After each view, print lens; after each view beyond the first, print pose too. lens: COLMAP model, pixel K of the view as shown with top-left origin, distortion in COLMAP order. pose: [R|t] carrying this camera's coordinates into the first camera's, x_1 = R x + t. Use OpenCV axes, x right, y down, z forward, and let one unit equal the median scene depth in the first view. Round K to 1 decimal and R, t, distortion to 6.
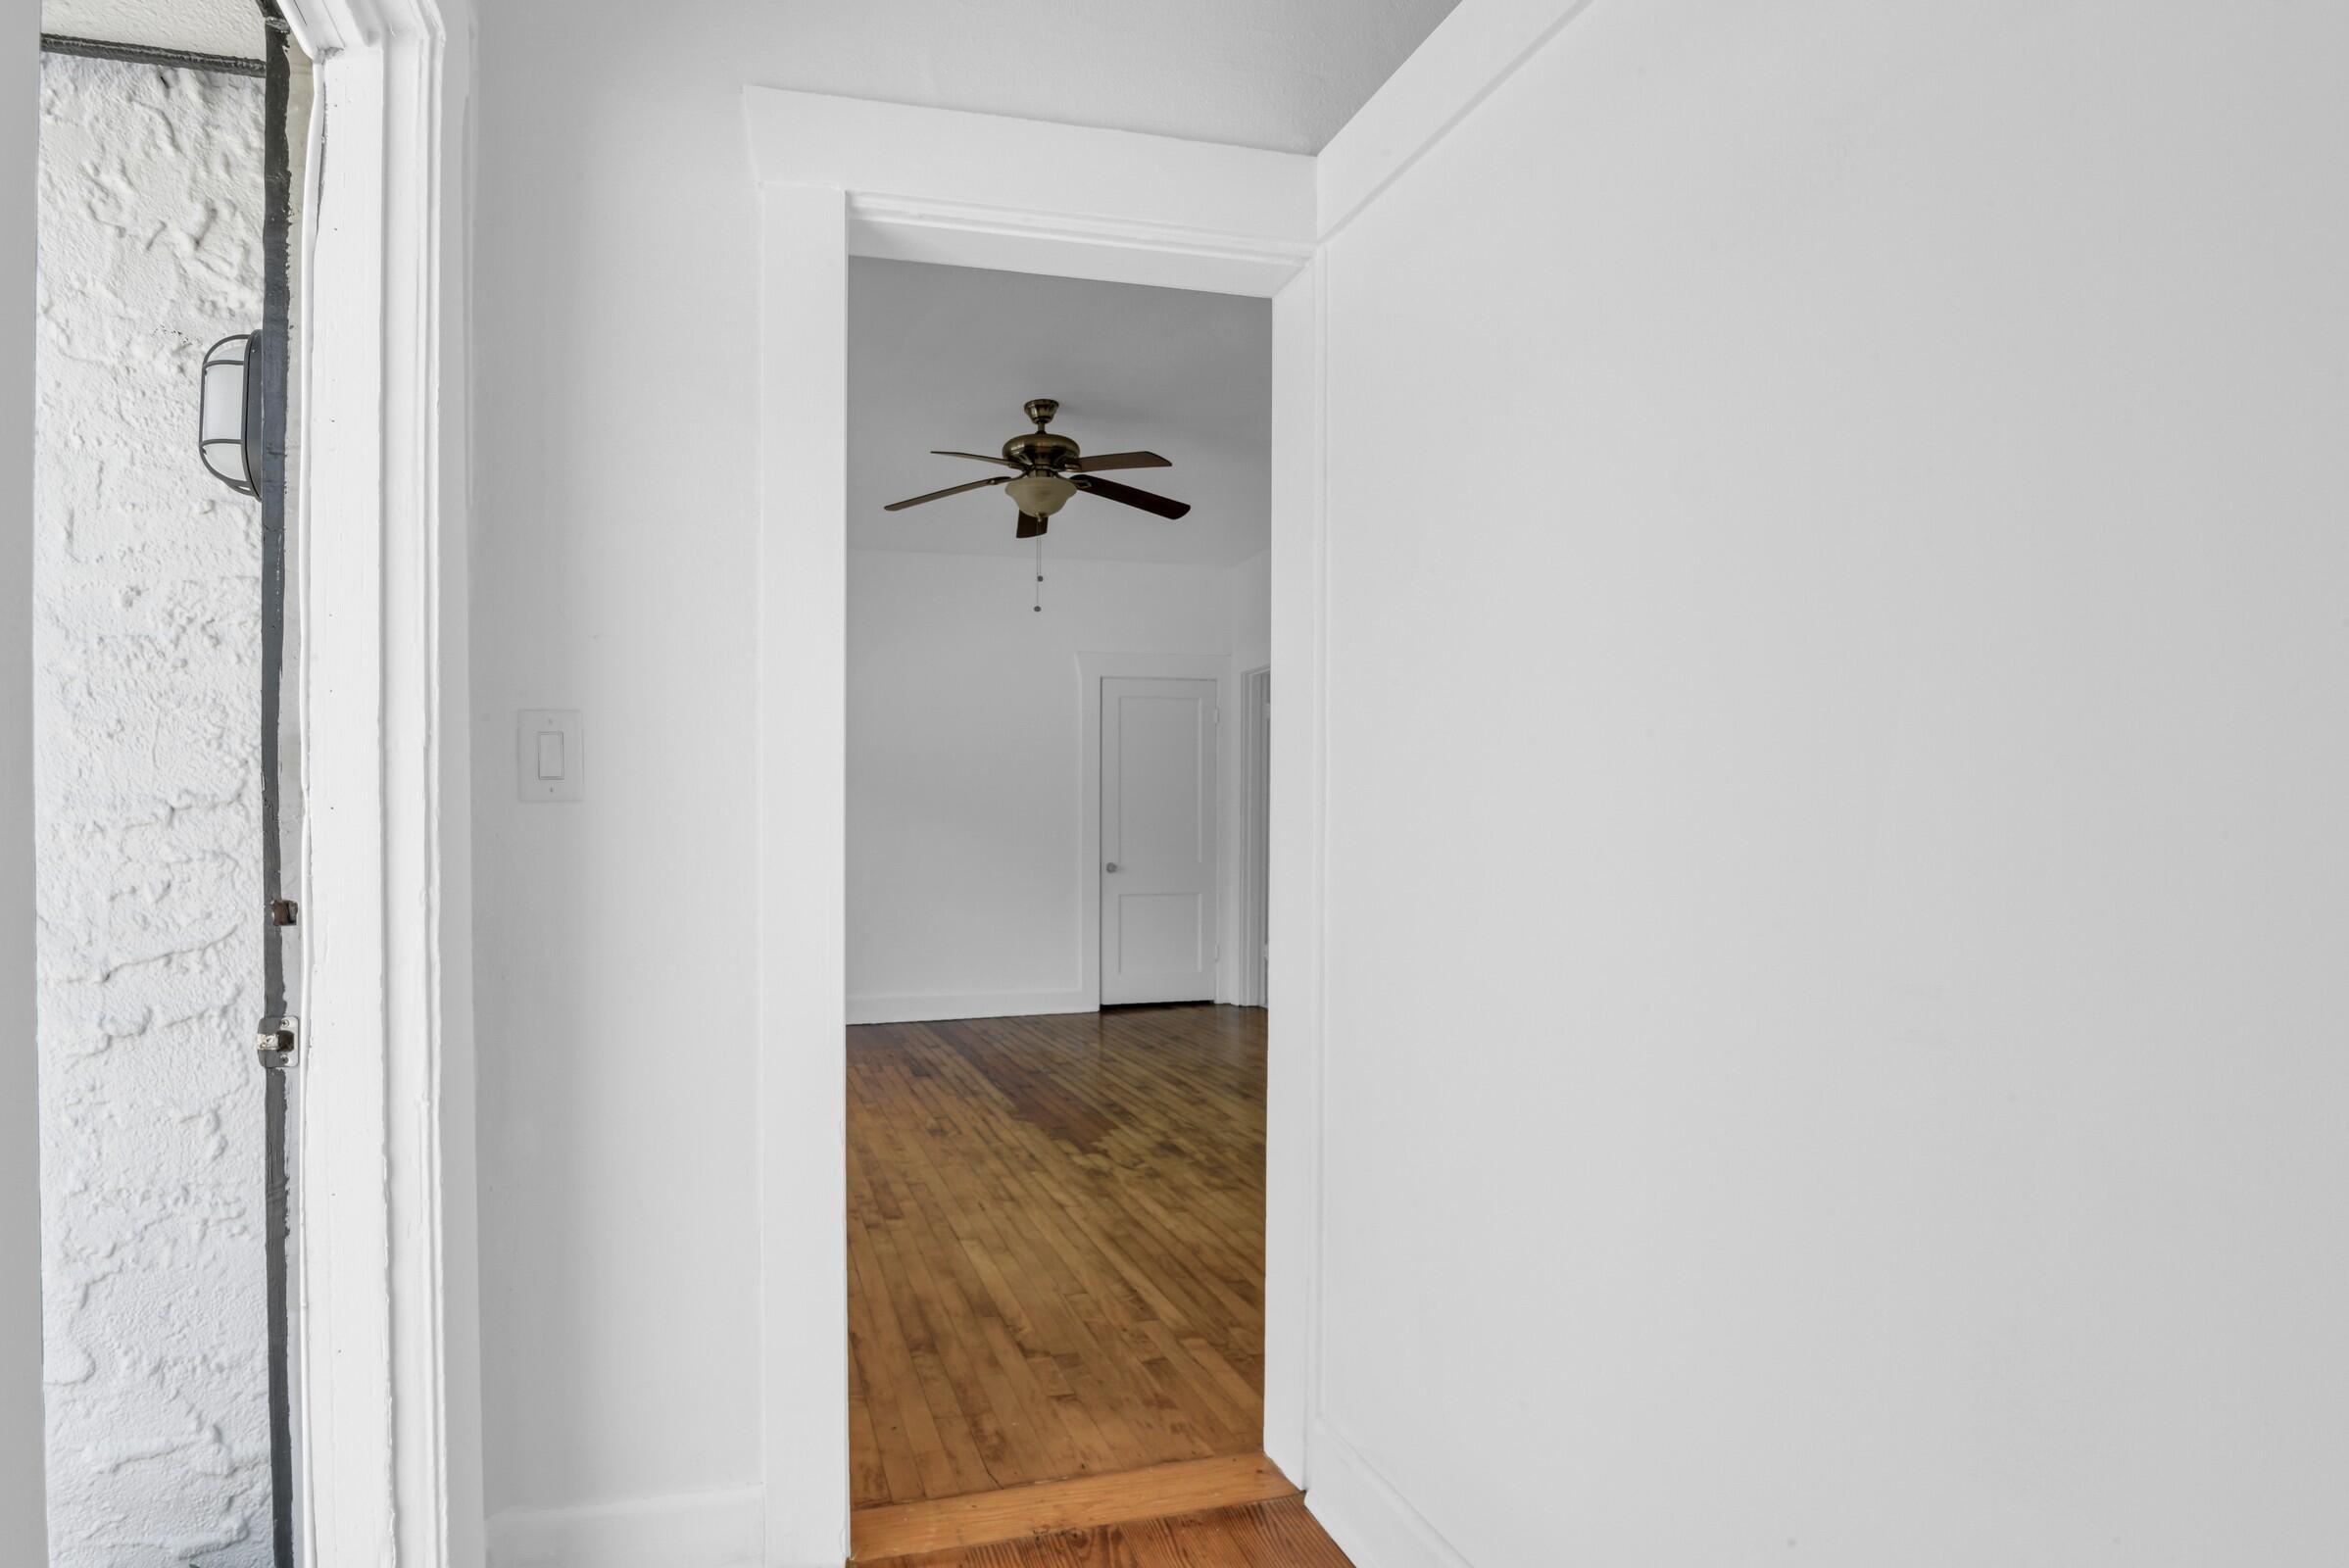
lens RADIAL K [[1227.5, 0, 1058.3], [0, 1227.5, 818.3], [0, 0, 1]] dist [-0.002793, -0.000046]
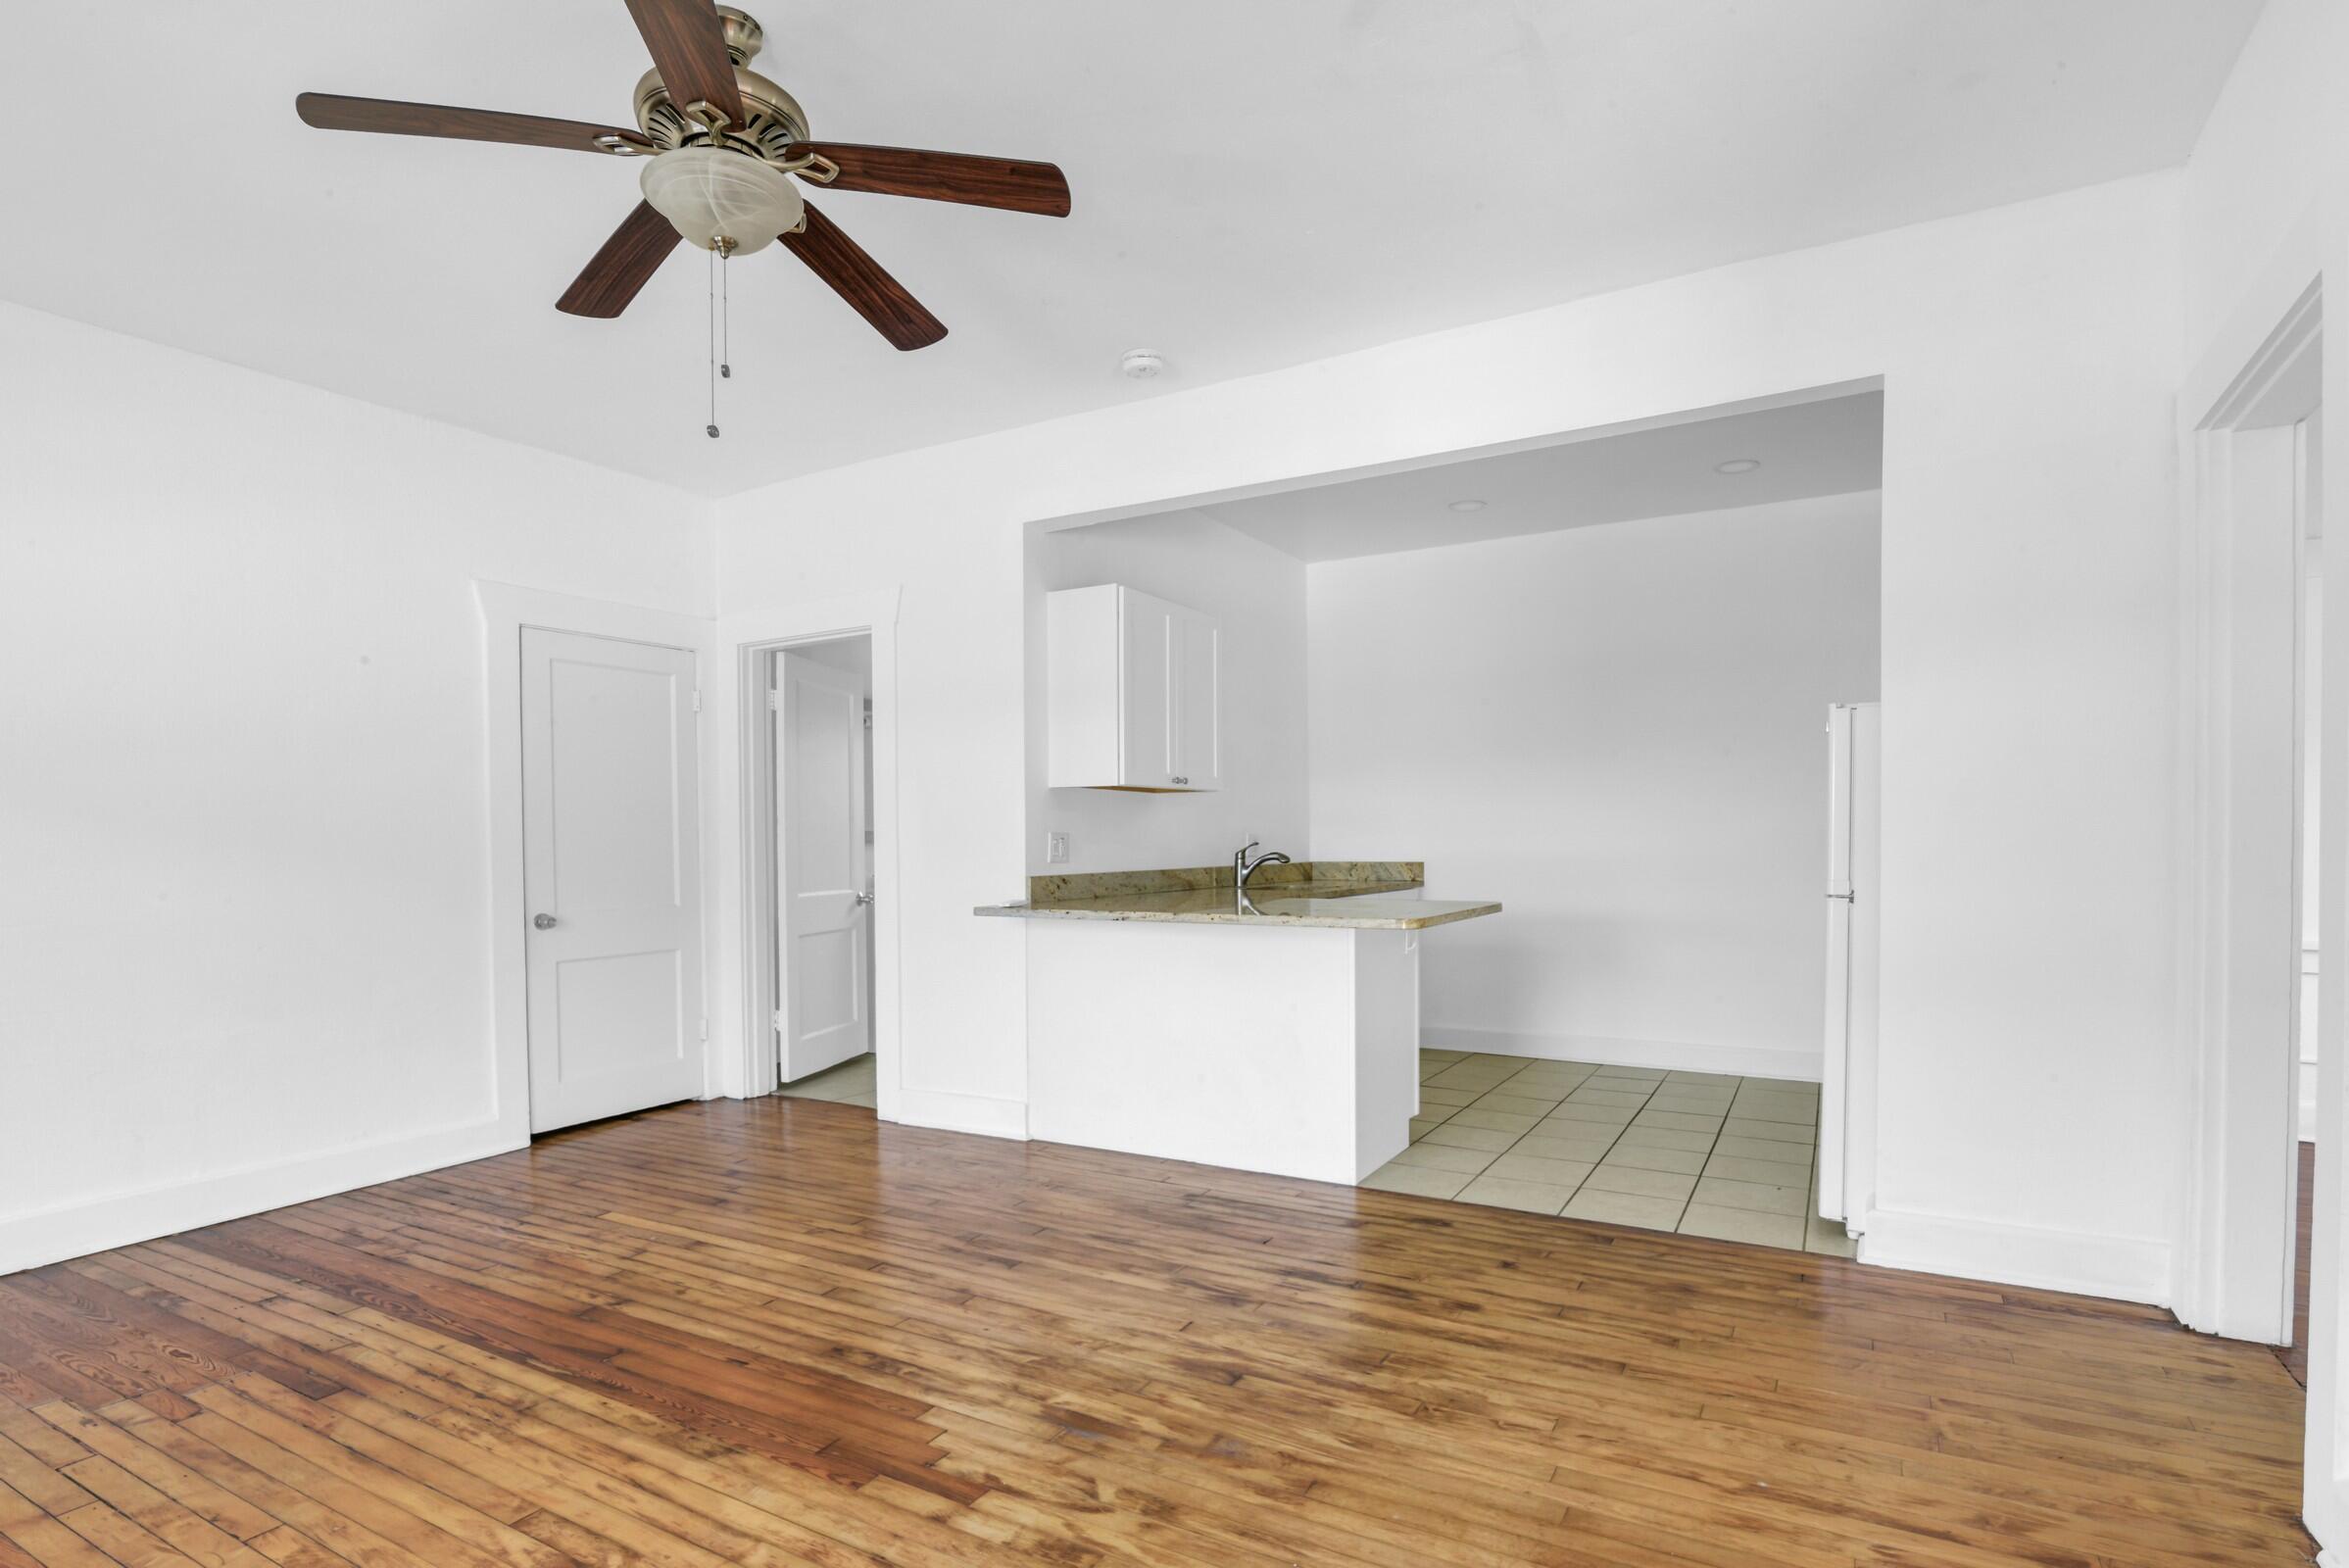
lens RADIAL K [[1122.1, 0, 1236.5], [0, 1122.1, 824.7], [0, 0, 1]] dist [-0.009274, -0.002504]
pose [[0.693069, 0.009893, 0.720803, -0.201871], [0.004917, 0.999818, -0.018450, 0.007077], [-0.720855, 0.016331, 0.692894, 0.529245]]
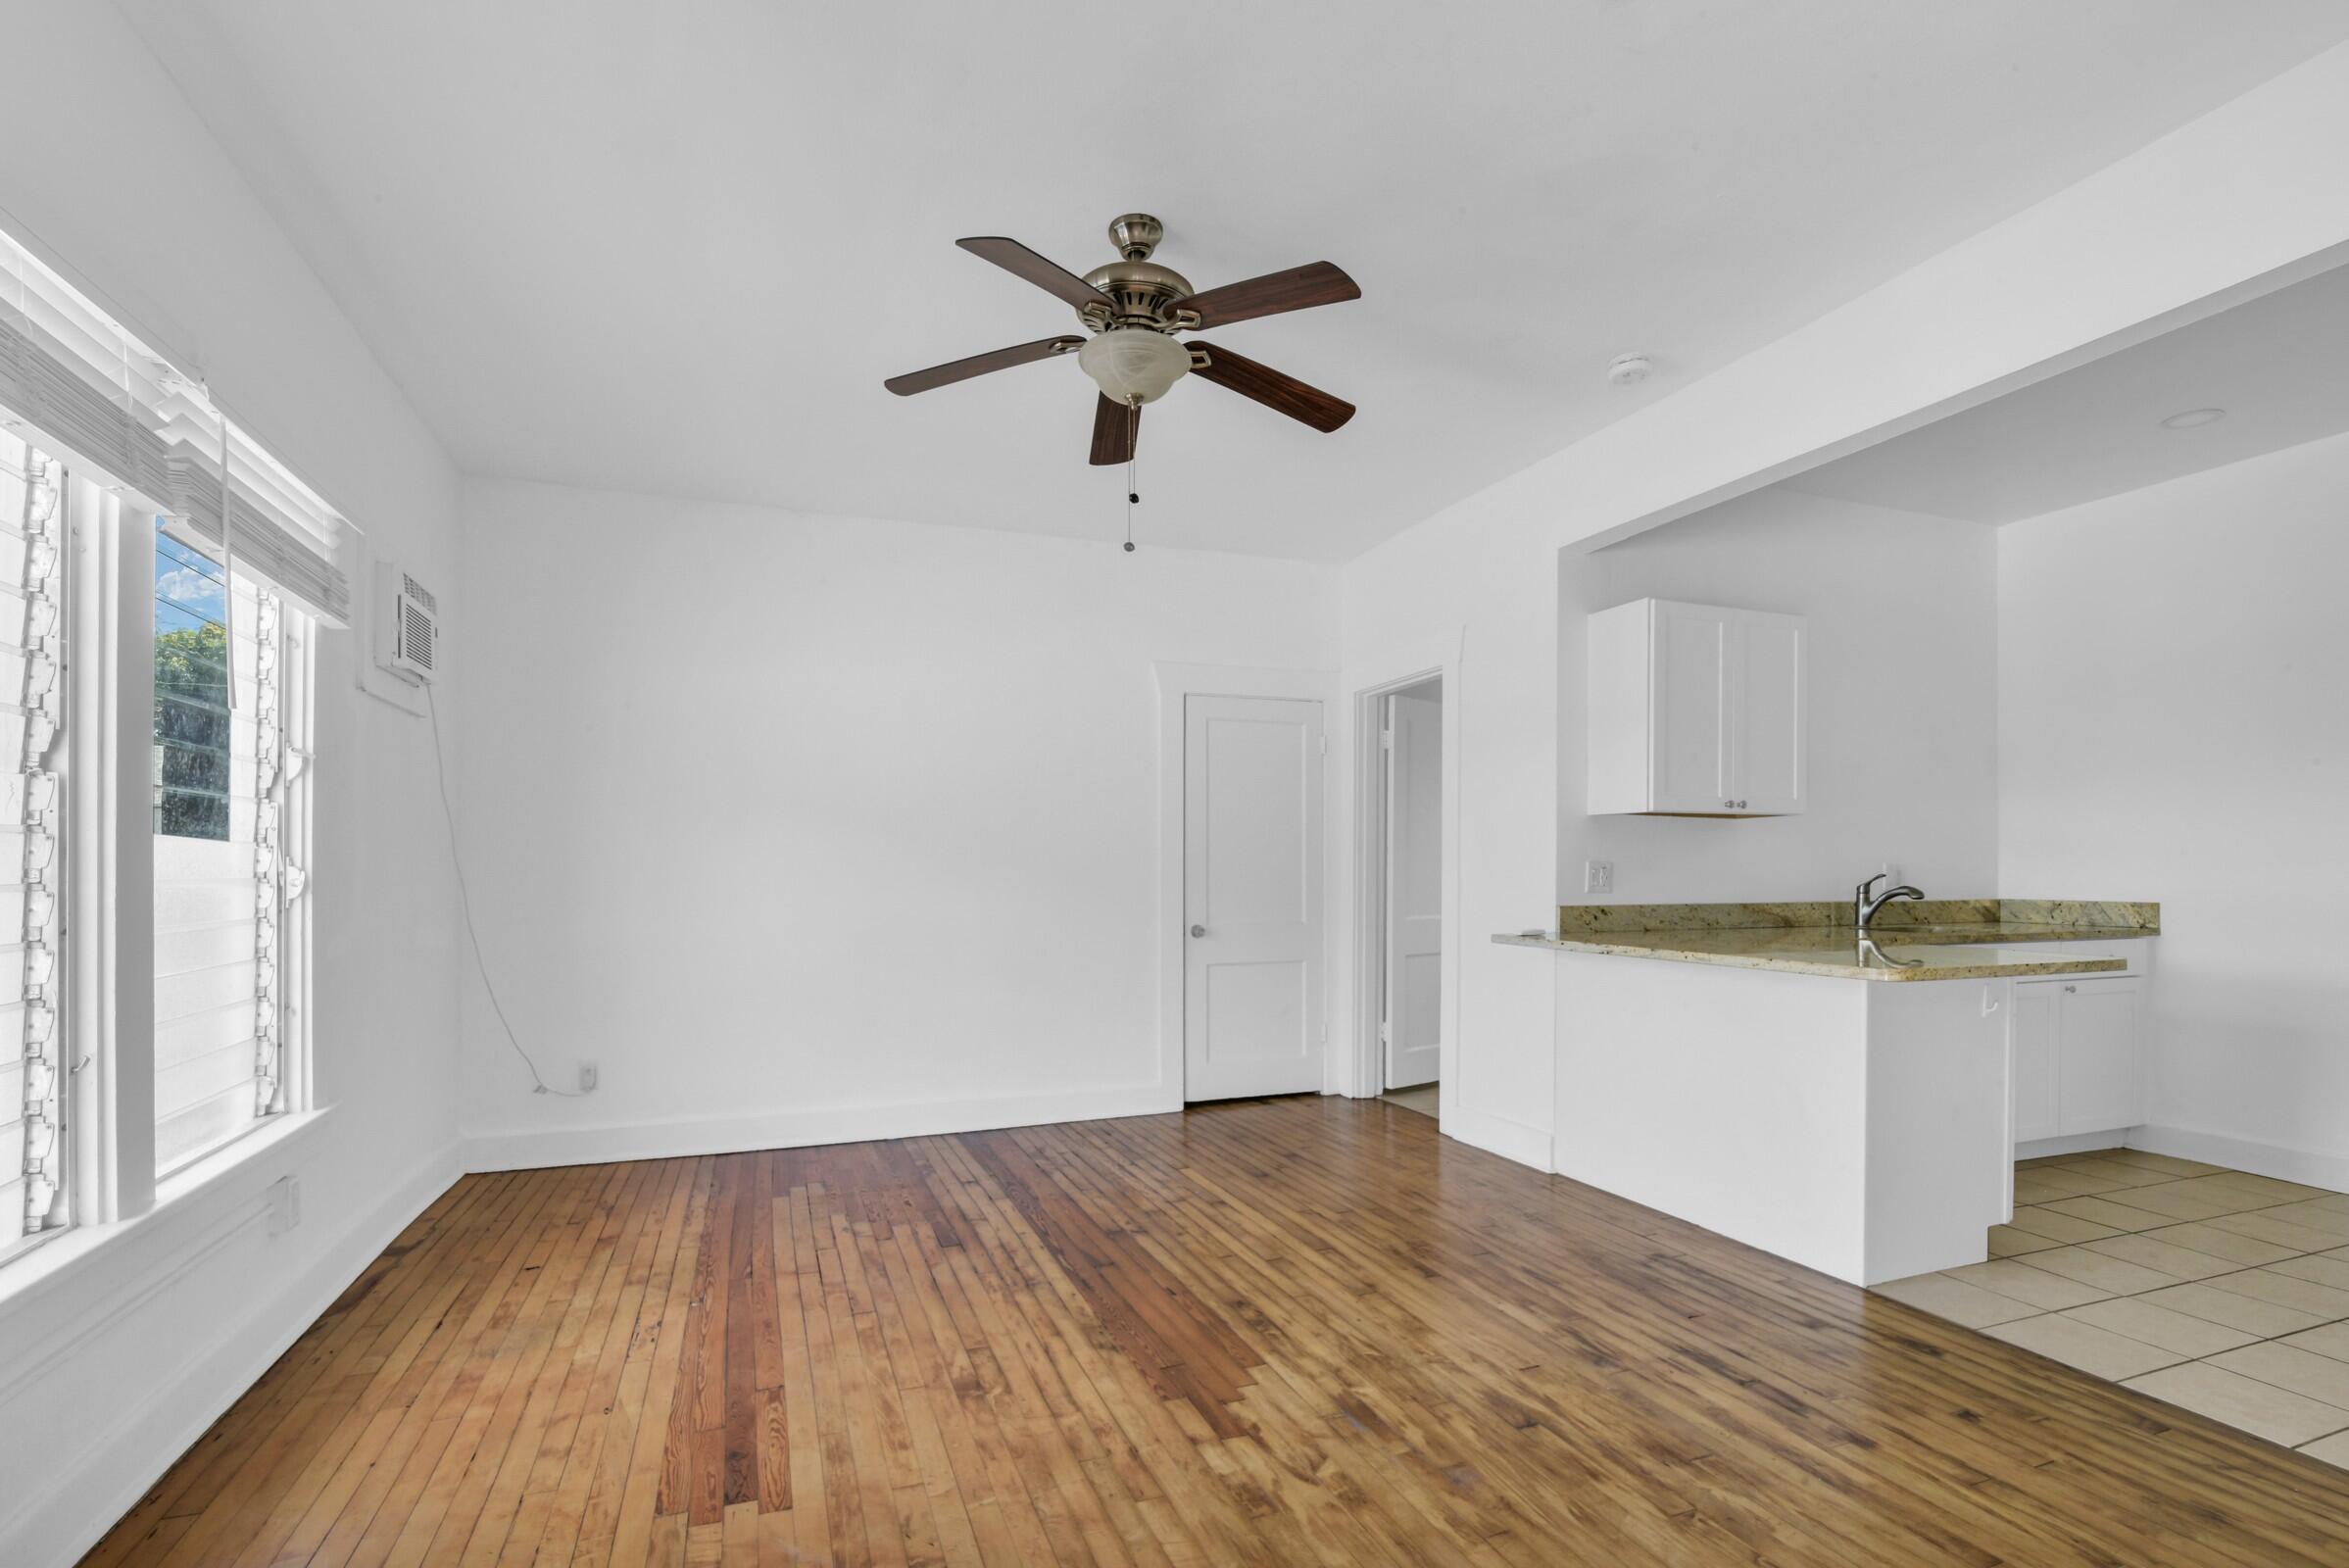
lens RADIAL K [[1149.6, 0, 1227.6], [0, 1149.6, 872.3], [0, 0, 1]] dist [-0.012800, -0.001252]
pose [[0.993751, -0.001175, 0.111615, -0.032632], [0.000675, 0.999990, 0.004511, -0.002172], [-0.111619, -0.004408, 0.993741, 0.394710]]
